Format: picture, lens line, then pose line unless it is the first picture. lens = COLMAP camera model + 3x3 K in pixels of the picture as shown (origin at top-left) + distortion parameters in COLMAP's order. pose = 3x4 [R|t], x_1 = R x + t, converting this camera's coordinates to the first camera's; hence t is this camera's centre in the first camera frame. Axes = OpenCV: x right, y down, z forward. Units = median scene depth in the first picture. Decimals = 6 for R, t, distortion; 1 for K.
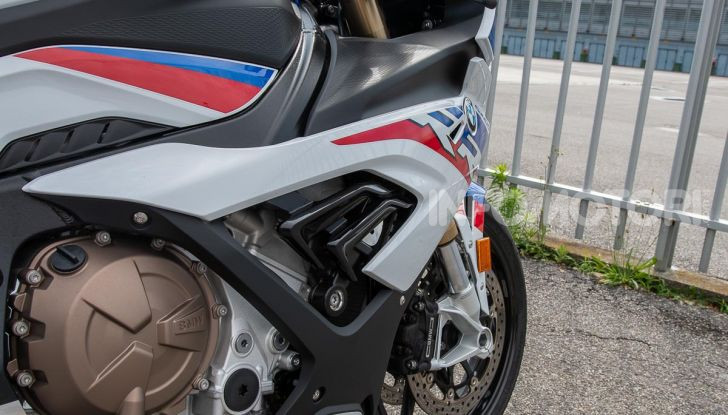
lens RADIAL K [[682.3, 0, 359.5], [0, 682.3, 201.1], [0, 0, 1]] dist [-0.007447, 0.000000]
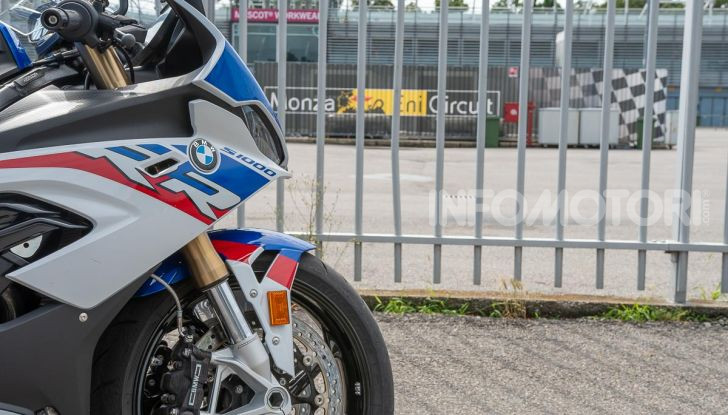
lens RADIAL K [[1063.4, 0, 370.5], [0, 1063.4, 208.2], [0, 0, 1]] dist [0.160791, 0.000000]
pose [[0.934494, -0.069737, -0.349082, 1.071532], [0.000233, 0.980743, -0.195301, 0.302070], [0.355980, 0.182426, 0.916515, -0.437059]]
